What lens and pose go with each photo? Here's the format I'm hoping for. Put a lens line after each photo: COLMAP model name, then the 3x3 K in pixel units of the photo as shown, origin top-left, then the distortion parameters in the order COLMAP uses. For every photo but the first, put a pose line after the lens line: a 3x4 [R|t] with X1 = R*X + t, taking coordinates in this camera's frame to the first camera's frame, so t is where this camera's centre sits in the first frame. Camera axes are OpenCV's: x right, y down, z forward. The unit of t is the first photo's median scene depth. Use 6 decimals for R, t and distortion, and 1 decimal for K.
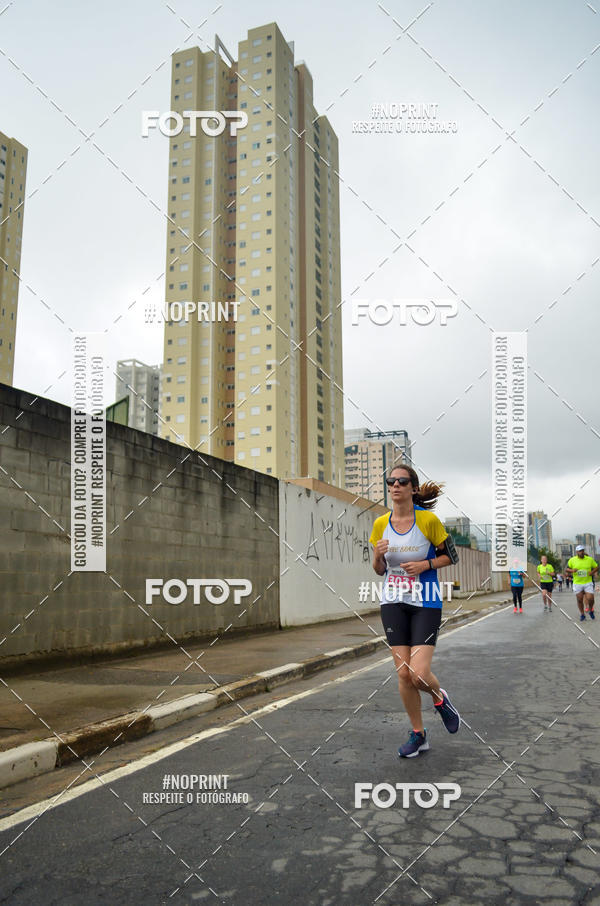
lens RADIAL K [[700.2, 0, 300.7], [0, 700.2, 453.4], [0, 0, 1]] dist [-0.003367, 0.001136]
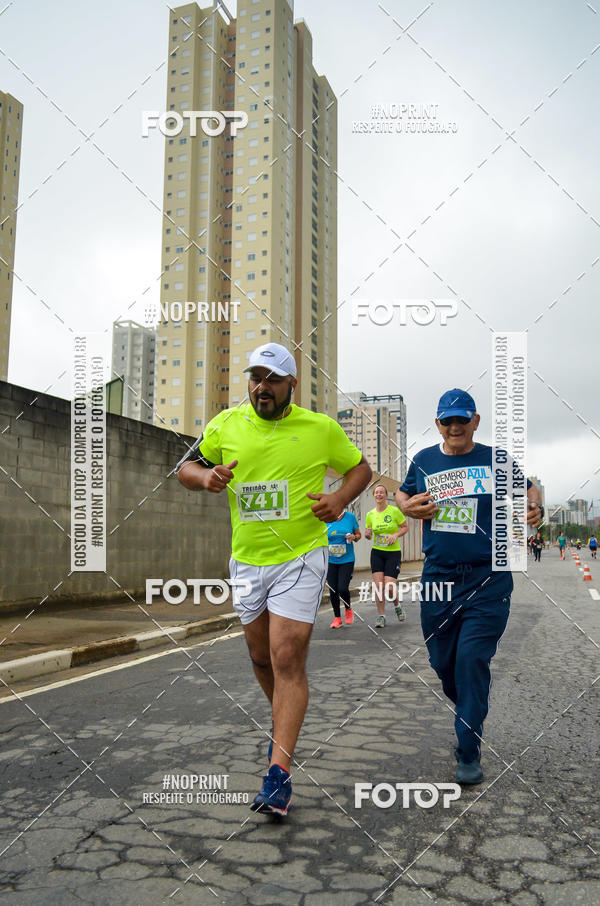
lens RADIAL K [[707.3, 0, 300.7], [0, 707.3, 447.6], [0, 0, 1]] dist [-0.001455, 0.005262]
pose [[0.999896, 0.014096, 0.002934, 0.049548], [-0.014220, 0.998775, 0.047396, -0.037027], [-0.002263, -0.047433, 0.998872, -0.186114]]
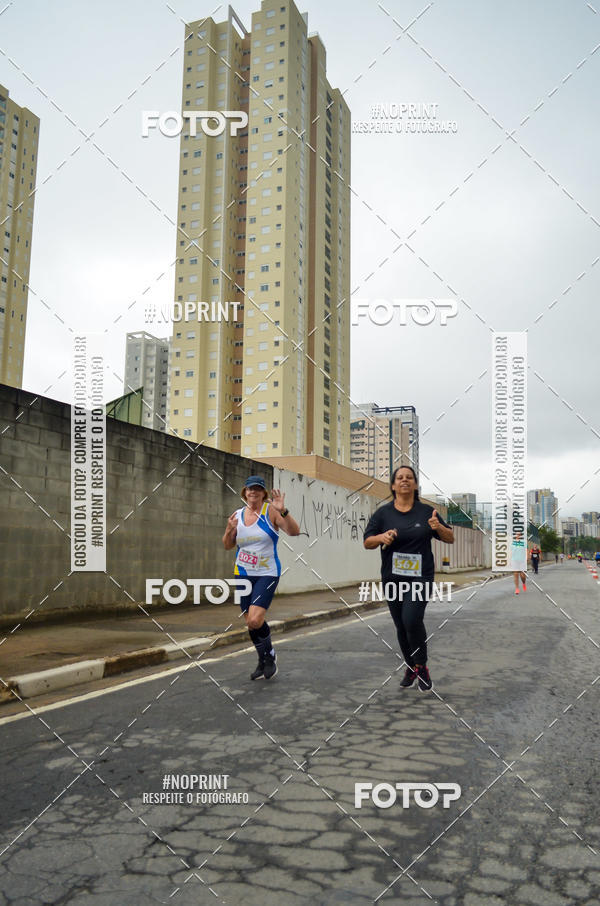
lens RADIAL K [[709.2, 0, 301.9], [0, 709.2, 448.5], [0, 0, 1]] dist [-0.001225, 0.004287]
pose [[0.999792, 0.017136, -0.011018, 0.032425], [-0.016762, 0.999309, 0.033165, -0.038063], [0.011579, -0.032973, 0.999389, -0.192516]]
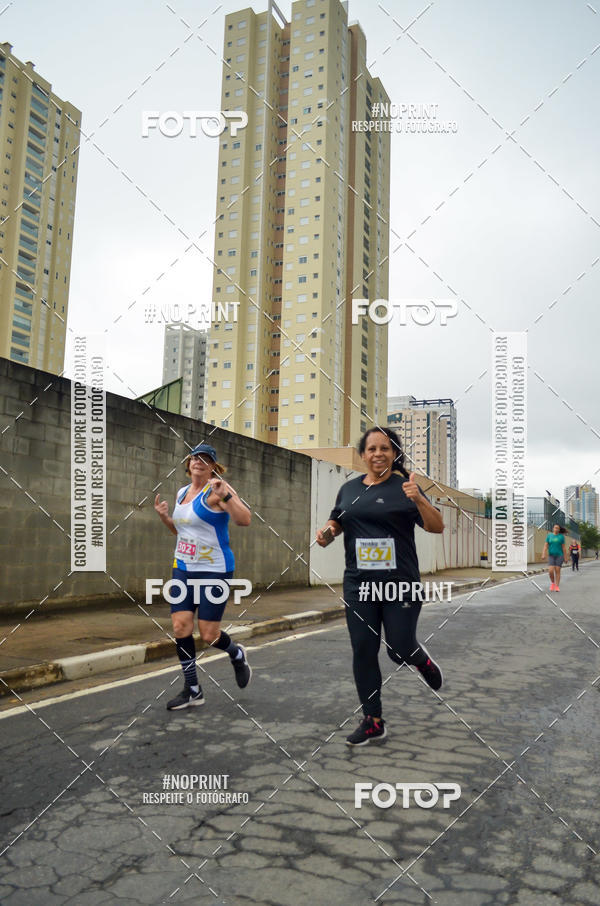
lens RADIAL K [[709.7, 0, 301.6], [0, 709.7, 448.6], [0, 0, 1]] dist [-0.001133, 0.004440]
pose [[0.997719, 0.027123, -0.061810, 0.027705], [-0.024355, 0.998686, 0.045097, -0.035054], [0.062952, -0.043489, 0.997069, -0.189312]]
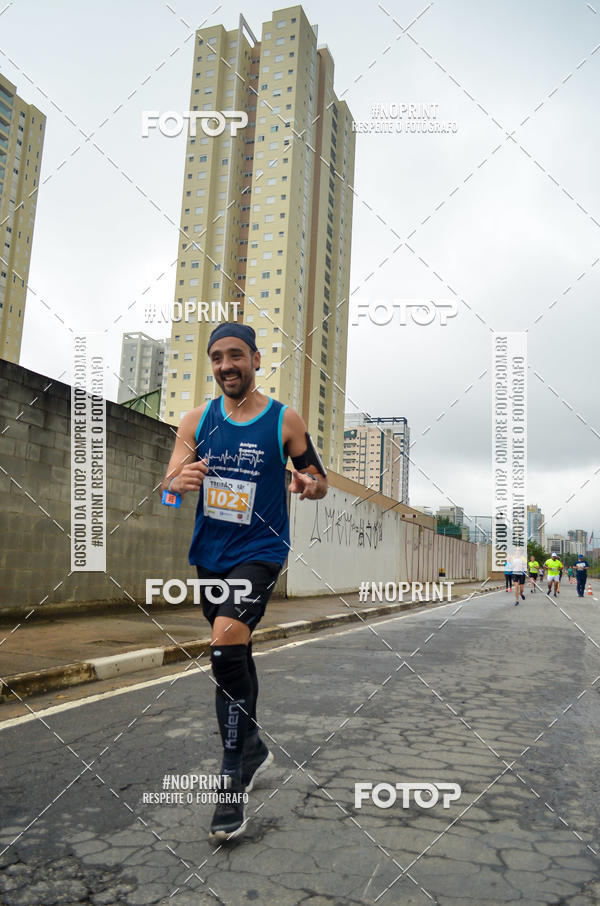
lens RADIAL K [[709.7, 0, 299.1], [0, 709.7, 447.6], [0, 0, 1]] dist [0.000478, -0.000504]
pose [[0.998327, 0.057761, 0.002521, -0.029052], [-0.057802, 0.998099, 0.021390, -0.035064], [-0.001281, -0.021500, 0.999768, -0.226249]]
